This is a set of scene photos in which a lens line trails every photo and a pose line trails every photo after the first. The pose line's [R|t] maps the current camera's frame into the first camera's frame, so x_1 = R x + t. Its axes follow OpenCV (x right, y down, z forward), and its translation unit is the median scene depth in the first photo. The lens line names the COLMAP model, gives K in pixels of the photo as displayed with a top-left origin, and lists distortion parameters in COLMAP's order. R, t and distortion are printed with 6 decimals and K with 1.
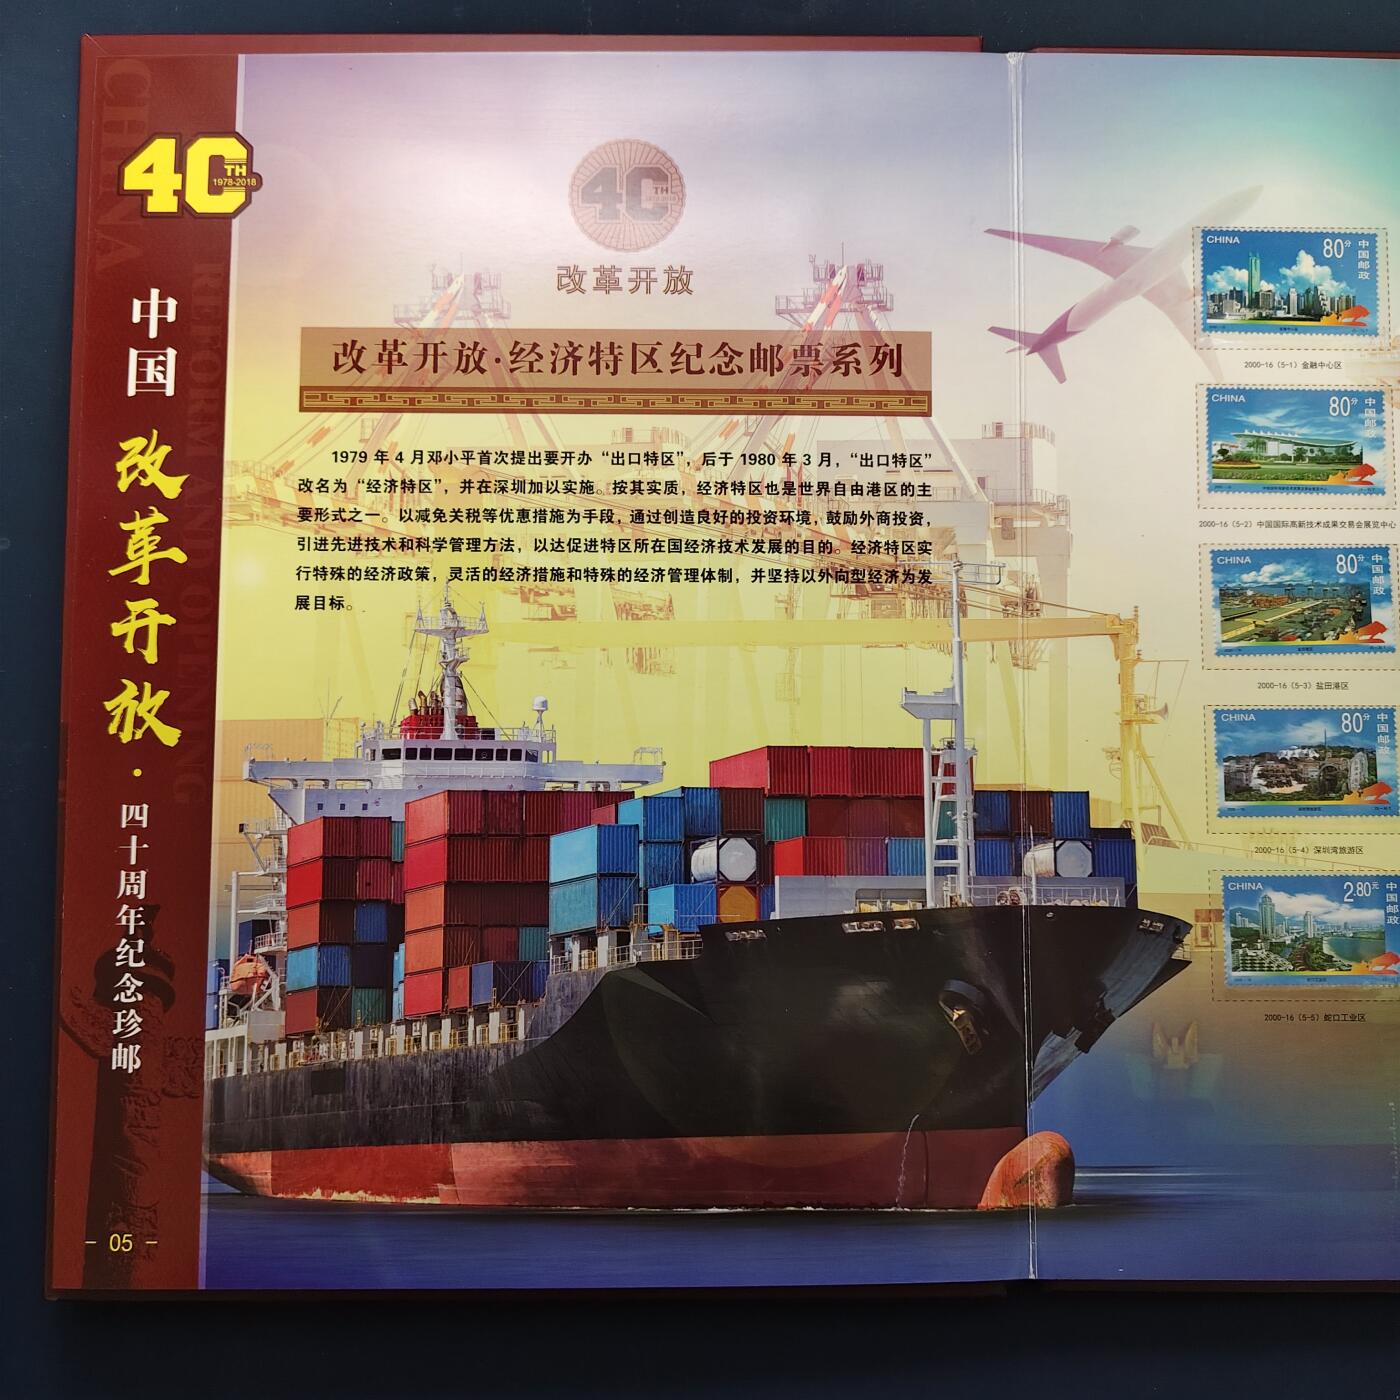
lens RADIAL K [[1251.2, 0, 700.0], [0, 1251.2, 700.0], [0, 0, 1]] dist [-0.031129, 0.022714]
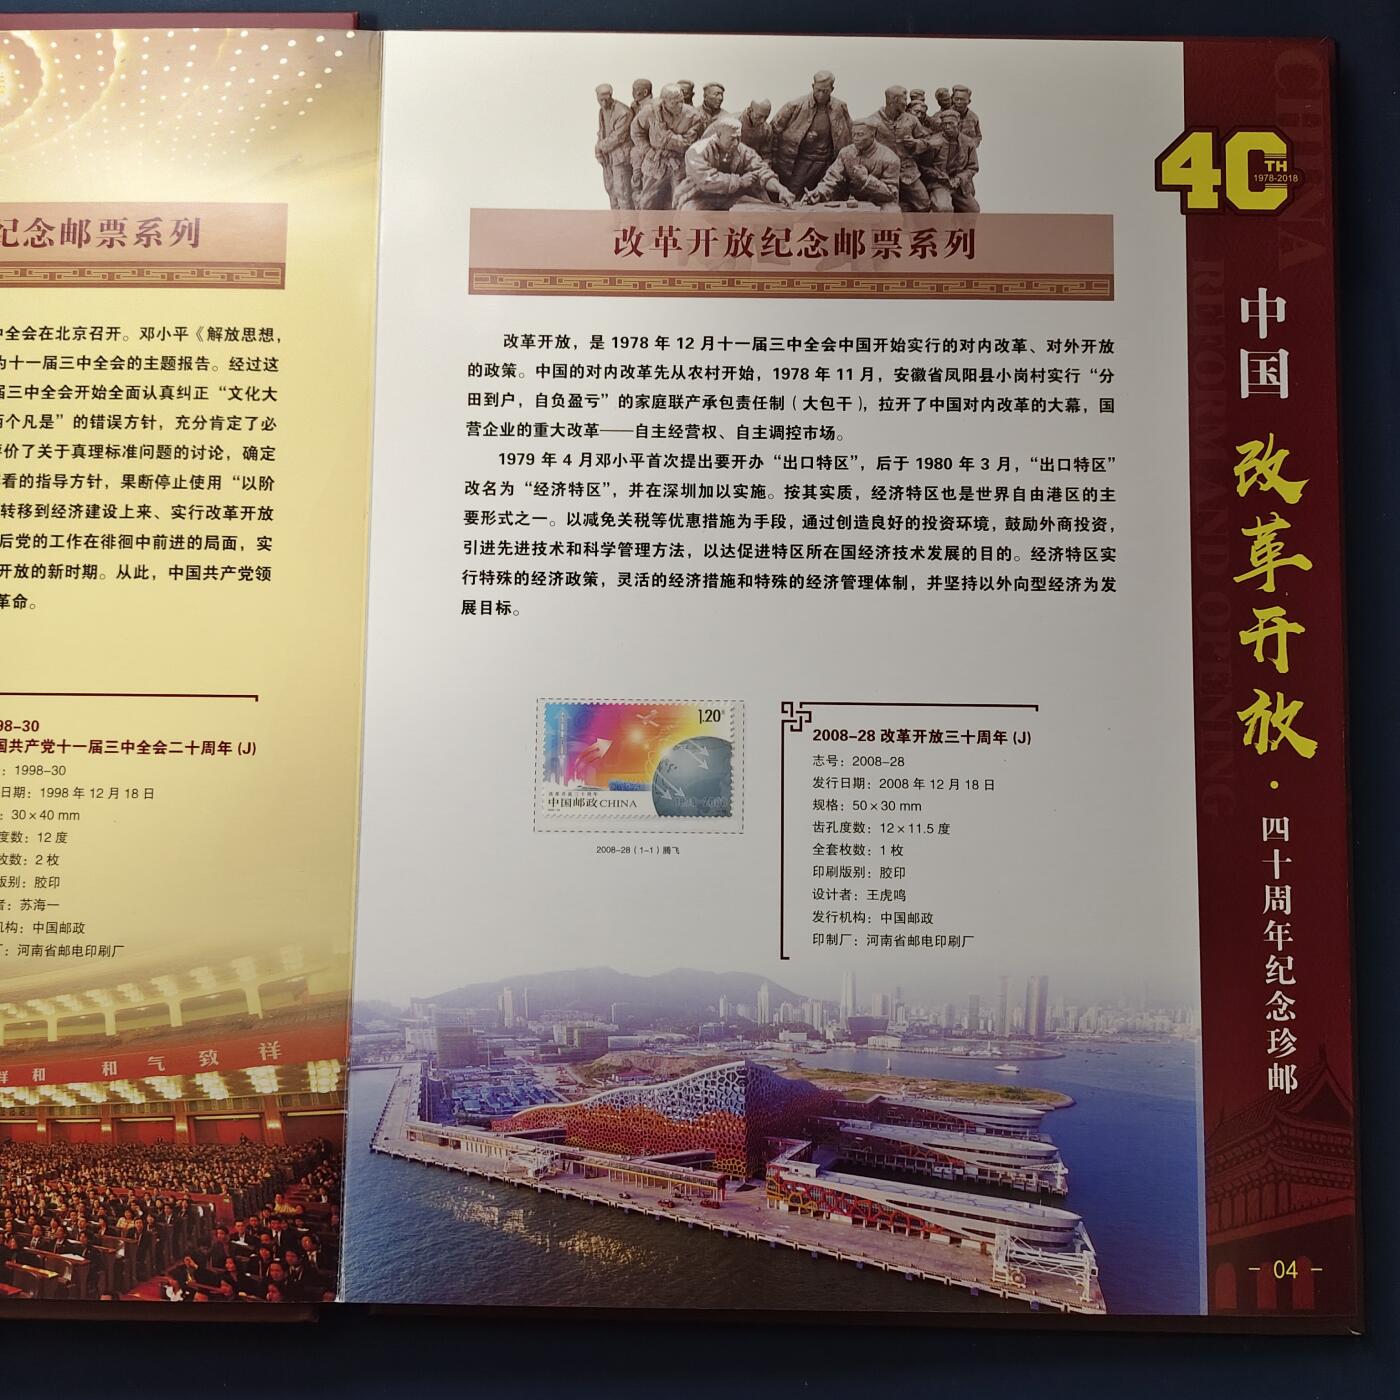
lens RADIAL K [[1276.0, 0, 648.9], [0, 1276.0, 705.2], [0, 0, 1]] dist [0.041123, -0.053735]
pose [[0.999850, 0.007448, -0.015616, -0.890269], [-0.007488, 0.999969, -0.002524, 0.002144], [0.015596, 0.002640, 0.999875, -0.014402]]
